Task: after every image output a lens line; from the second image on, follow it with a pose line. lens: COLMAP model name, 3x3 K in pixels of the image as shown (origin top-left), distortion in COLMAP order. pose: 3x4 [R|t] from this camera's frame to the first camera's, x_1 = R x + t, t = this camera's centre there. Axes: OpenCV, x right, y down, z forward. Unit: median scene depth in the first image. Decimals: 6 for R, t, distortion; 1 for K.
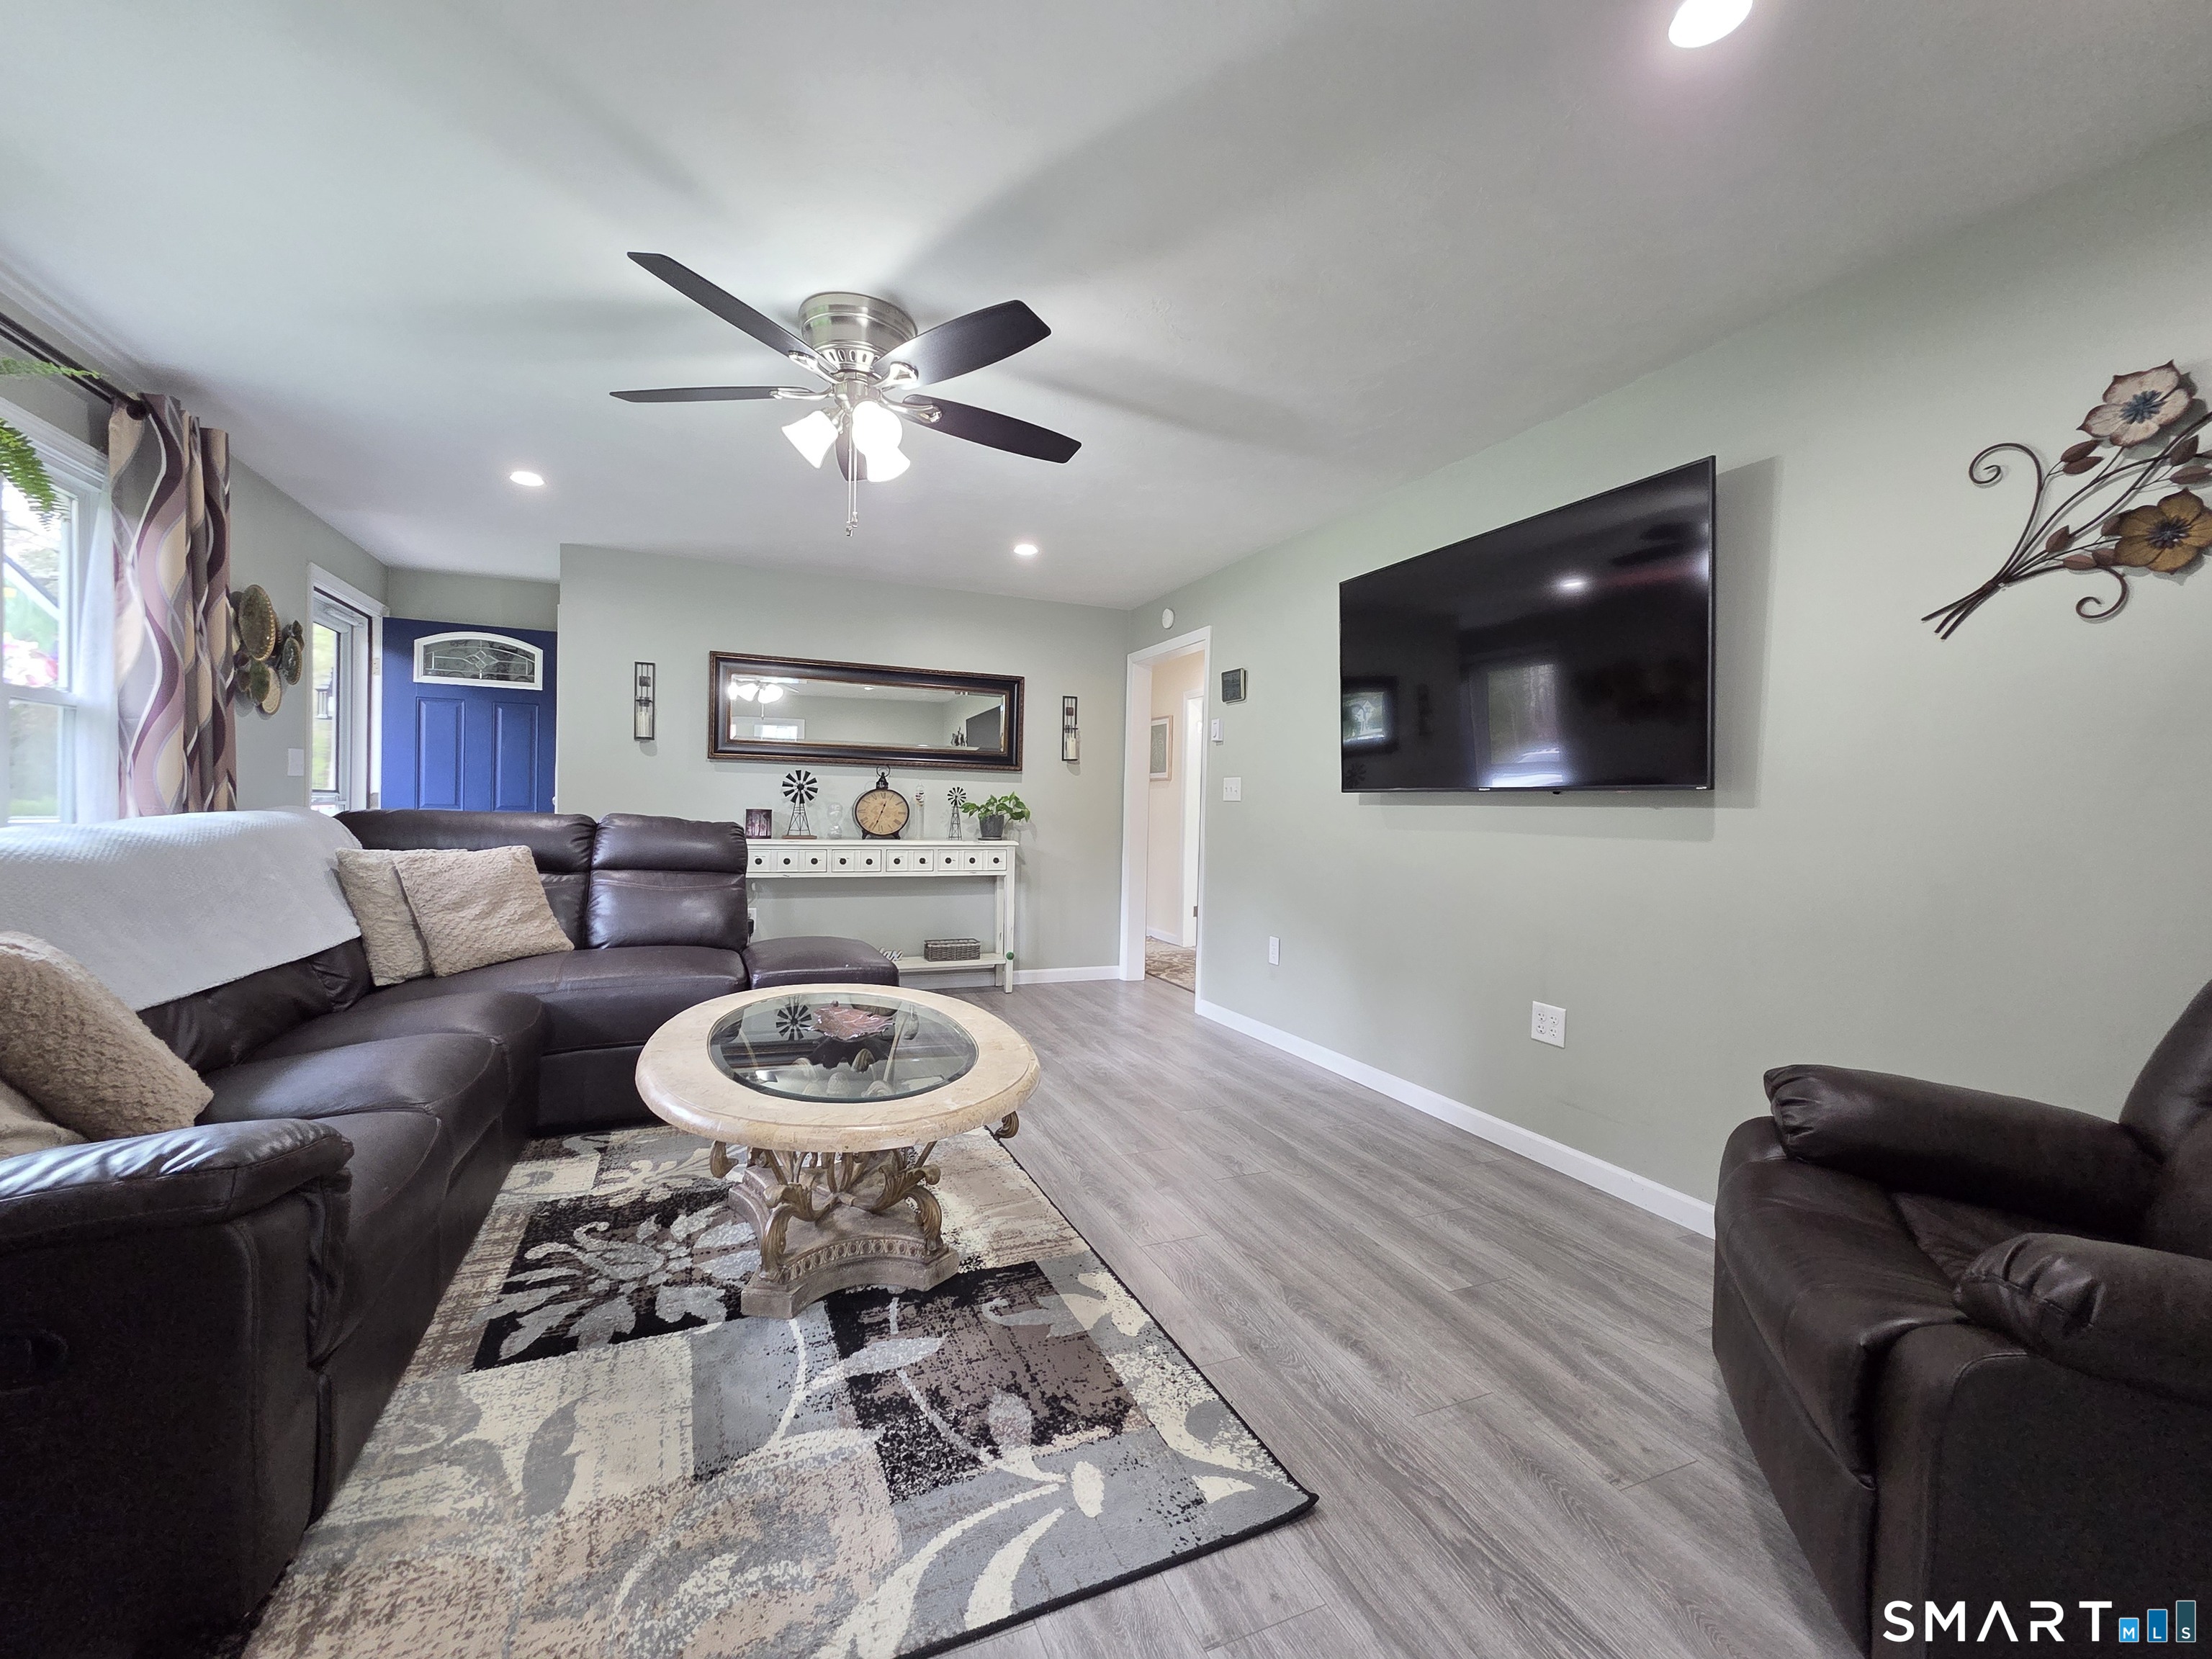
lens RADIAL K [[907.3, 0, 1096.0], [0, 907.3, 832.0], [0, 0, 1]] dist [0.006584, -0.001873]
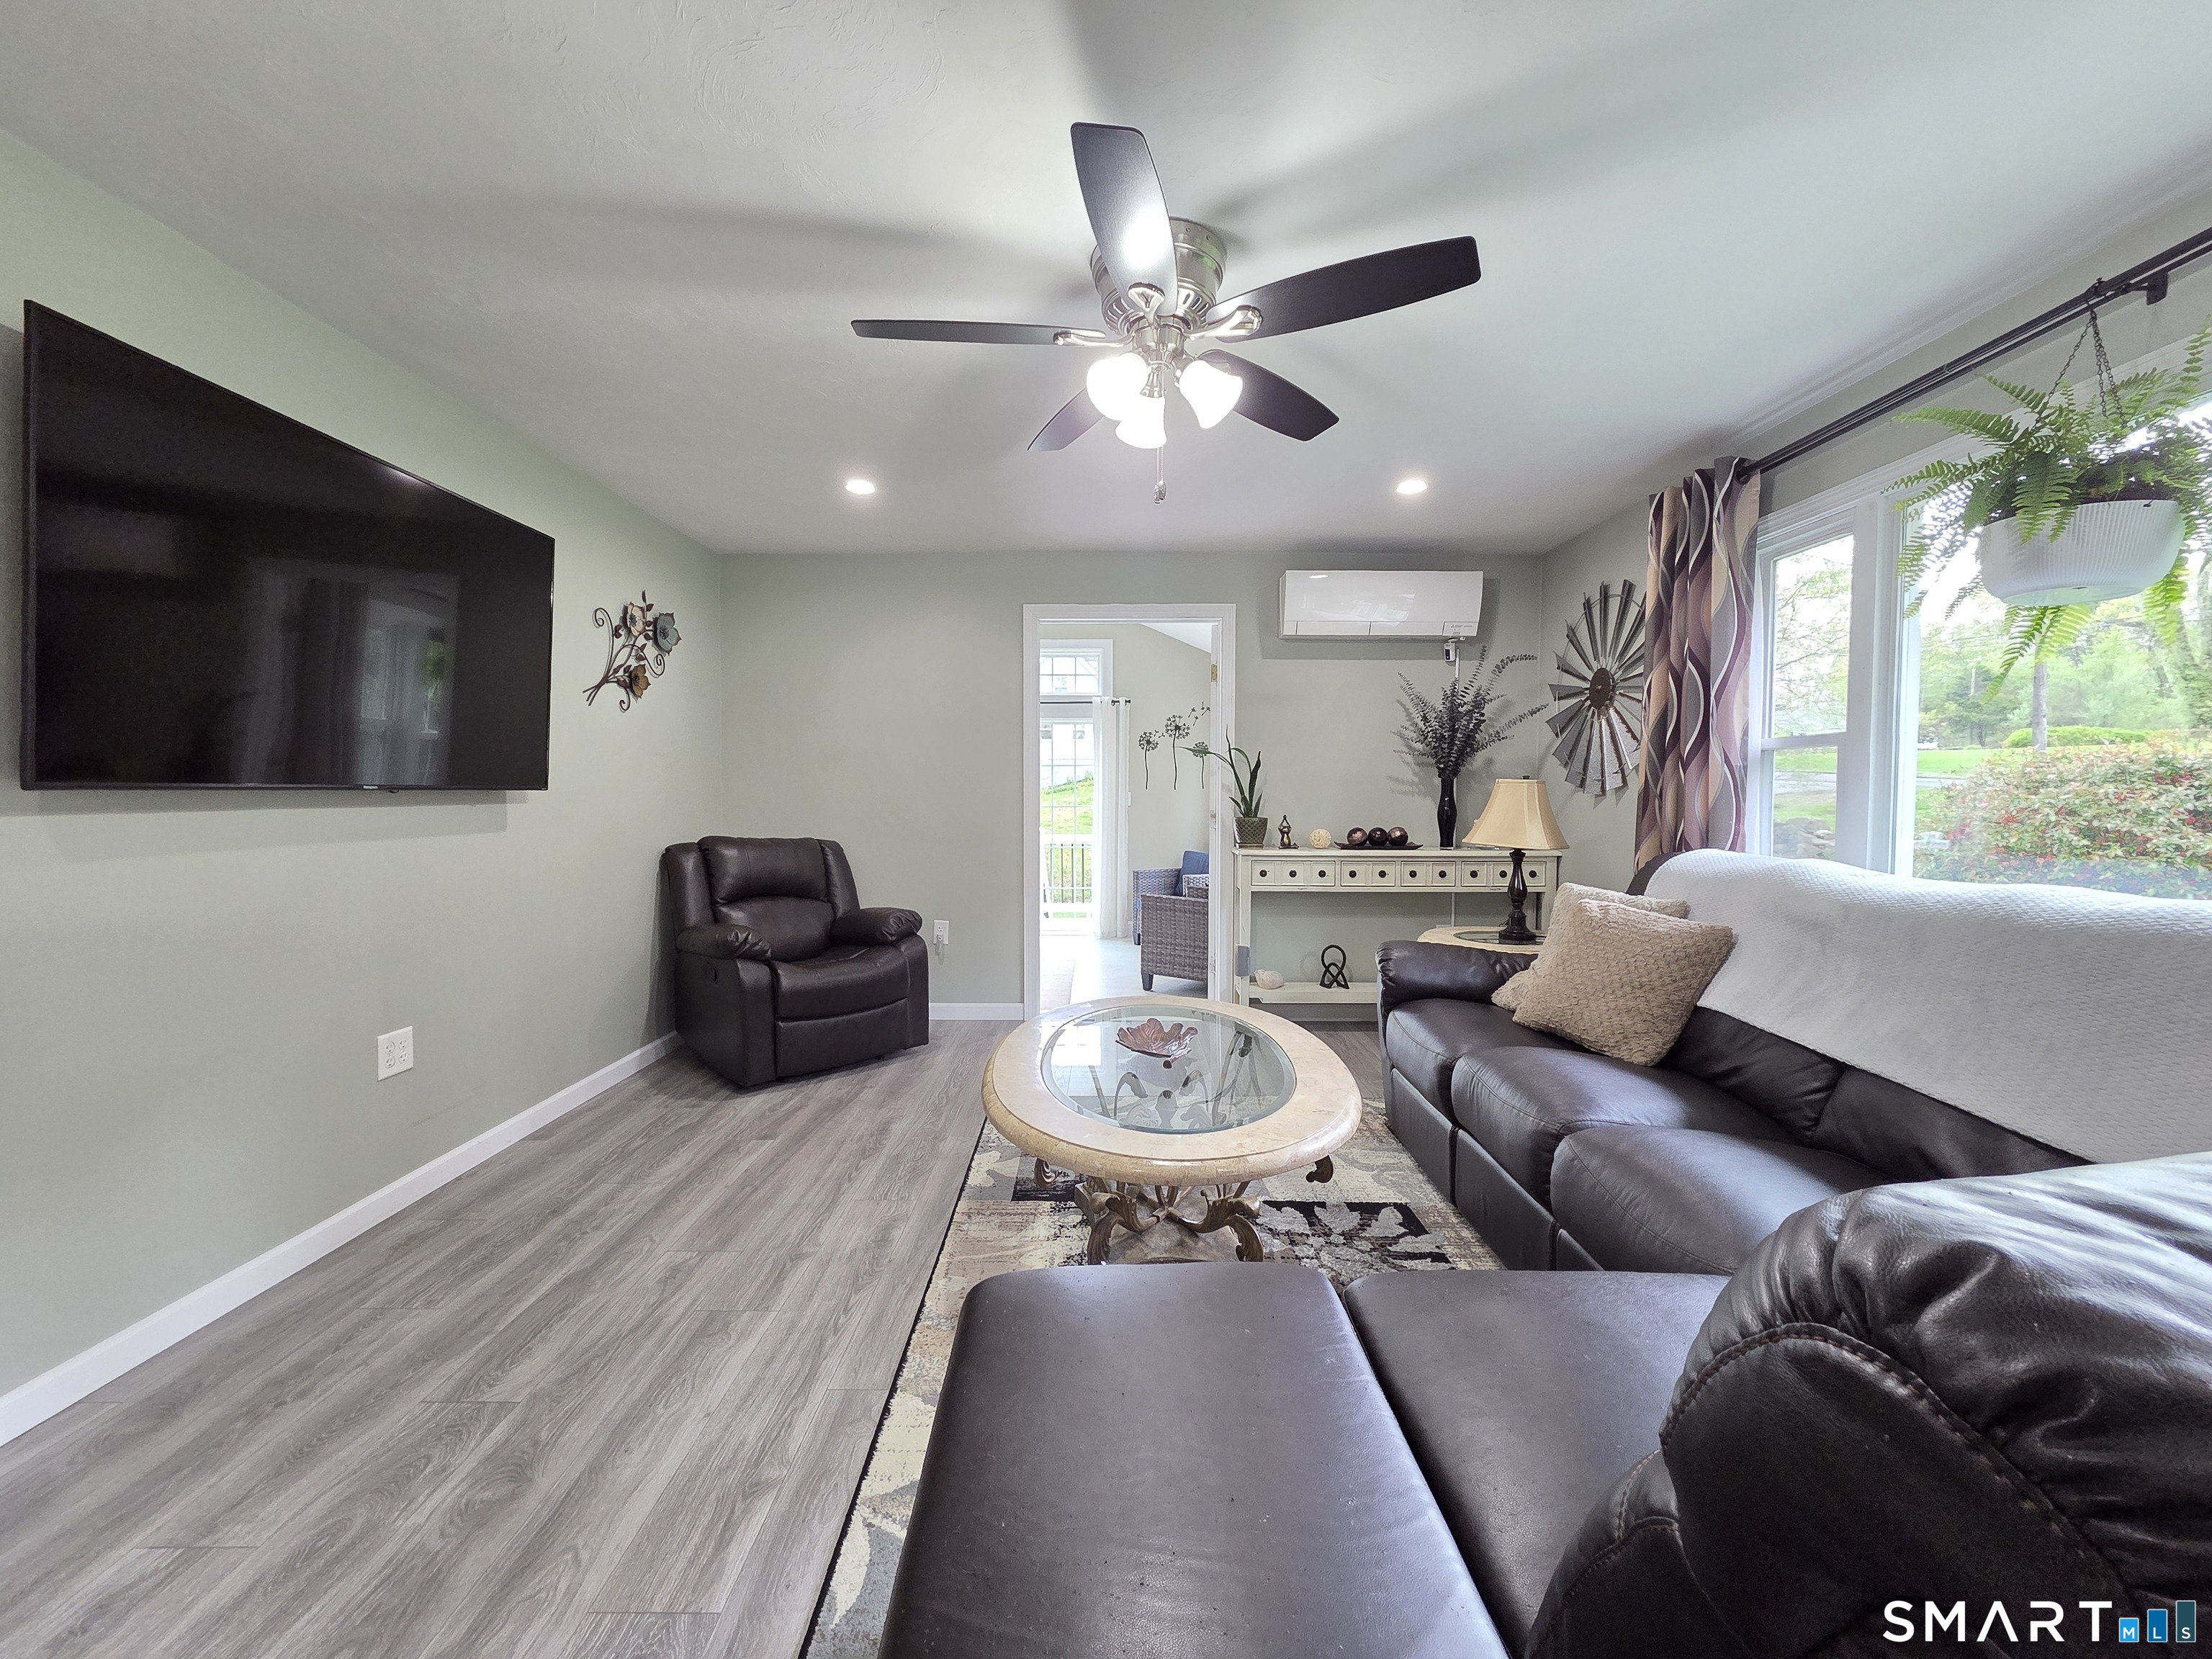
lens RADIAL K [[907.3, 0, 1103.4], [0, 907.3, 826.7], [0, 0, 1]] dist [0.006584, -0.001873]
pose [[-0.916659, -0.042172, 0.397439, -0.675700], [-0.013376, 0.997098, 0.074950, -0.118780], [-0.399446, 0.063387, -0.914563, 2.149338]]
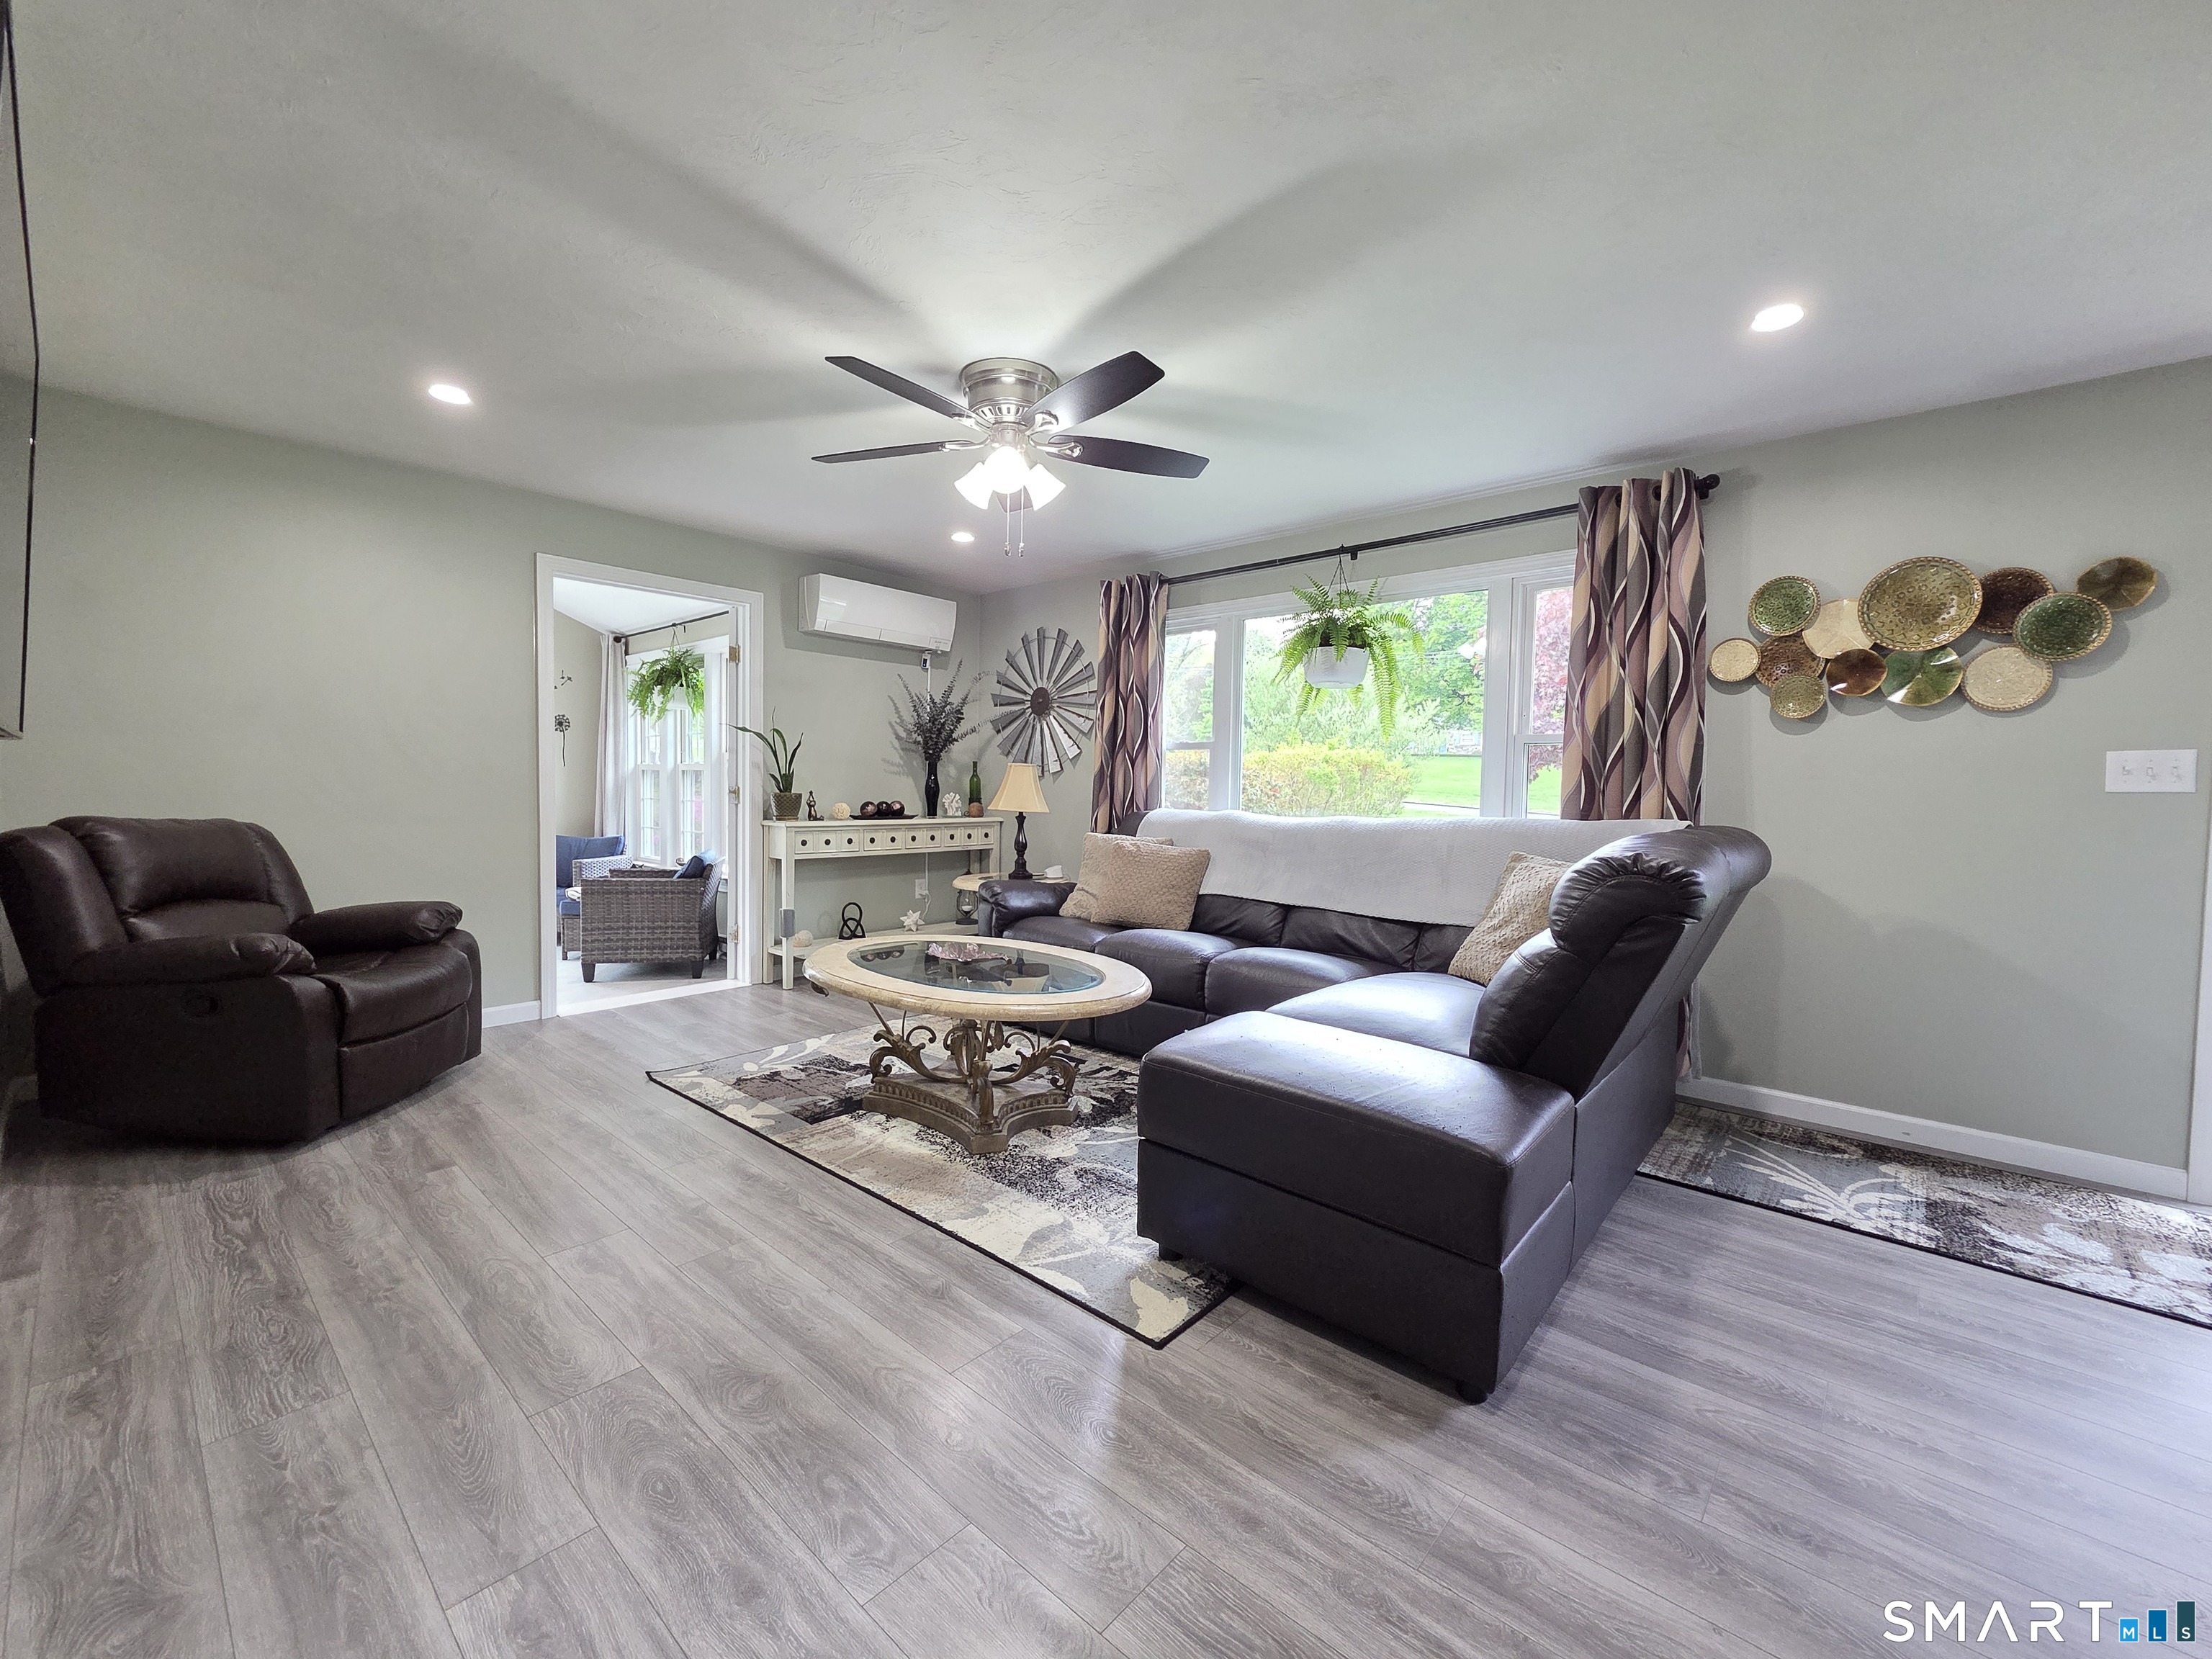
lens RADIAL K [[907.3, 0, 1104.3], [0, 907.3, 829.6], [0, 0, 1]] dist [0.006584, -0.001873]
pose [[-0.903287, -0.017375, -0.428685, 0.134170], [-0.049137, 0.996795, 0.063136, -0.077173], [0.426214, 0.078095, -0.901245, 2.527024]]
